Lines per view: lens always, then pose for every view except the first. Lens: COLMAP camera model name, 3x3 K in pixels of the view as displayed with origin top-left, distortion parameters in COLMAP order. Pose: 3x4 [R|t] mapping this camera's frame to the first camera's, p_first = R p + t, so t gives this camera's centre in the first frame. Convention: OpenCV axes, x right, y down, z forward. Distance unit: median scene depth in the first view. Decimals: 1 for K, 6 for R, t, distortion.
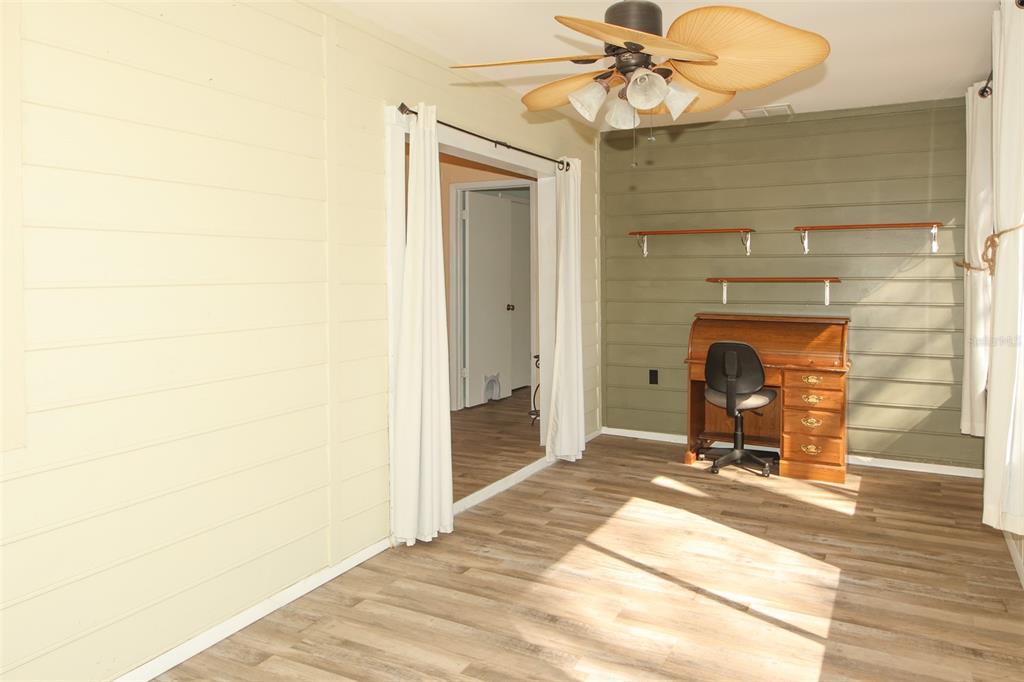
lens RADIAL K [[728.6, 0, 512.0], [0, 728.6, 341.0], [0, 0, 1]] dist [0.000238, -0.000276]
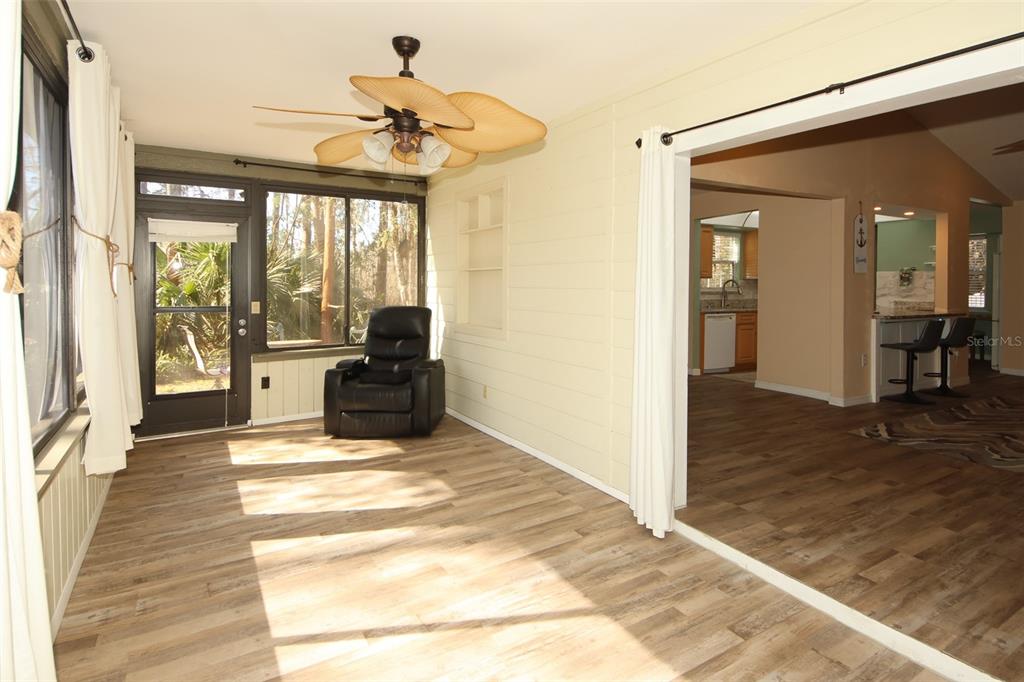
lens RADIAL K [[525.7, 0, 512.0], [0, 525.7, 341.0], [0, 0, 1]] dist [-0.000174, -0.000127]
pose [[-0.513605, 0.101555, -0.851995, 0.727402], [-0.086225, 0.981835, 0.169010, -0.129217], [0.853683, 0.160267, -0.495519, 1.366939]]
